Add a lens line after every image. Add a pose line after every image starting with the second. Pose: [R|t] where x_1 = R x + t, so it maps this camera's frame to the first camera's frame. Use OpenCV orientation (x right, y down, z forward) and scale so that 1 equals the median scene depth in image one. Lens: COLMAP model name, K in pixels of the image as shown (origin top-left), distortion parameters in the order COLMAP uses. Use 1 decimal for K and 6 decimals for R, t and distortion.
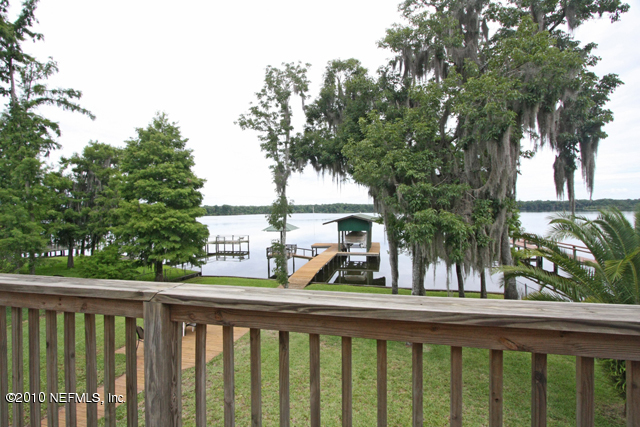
lens RADIAL K [[299.4, 0, 310.8], [0, 299.4, 215.4], [0, 0, 1]] dist [-0.013753, 0.000664]
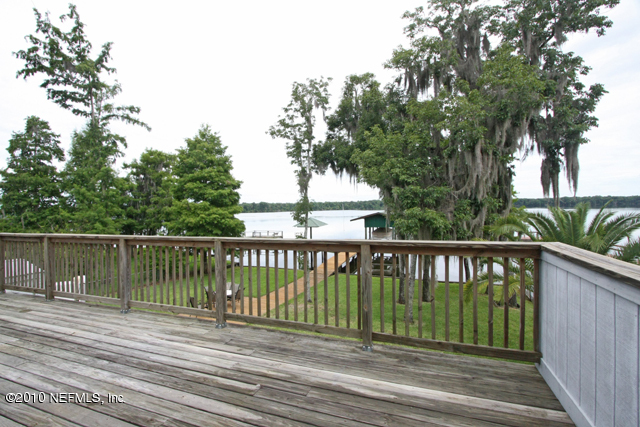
lens RADIAL K [[299.4, 0, 310.8], [0, 299.4, 215.4], [0, 0, 1]] dist [-0.013753, 0.000664]
pose [[0.993081, 0.000872, -0.117428, 0.058460], [0.000325, 0.999948, 0.010170, -0.000649], [0.117431, -0.010138, 0.993029, -0.146935]]
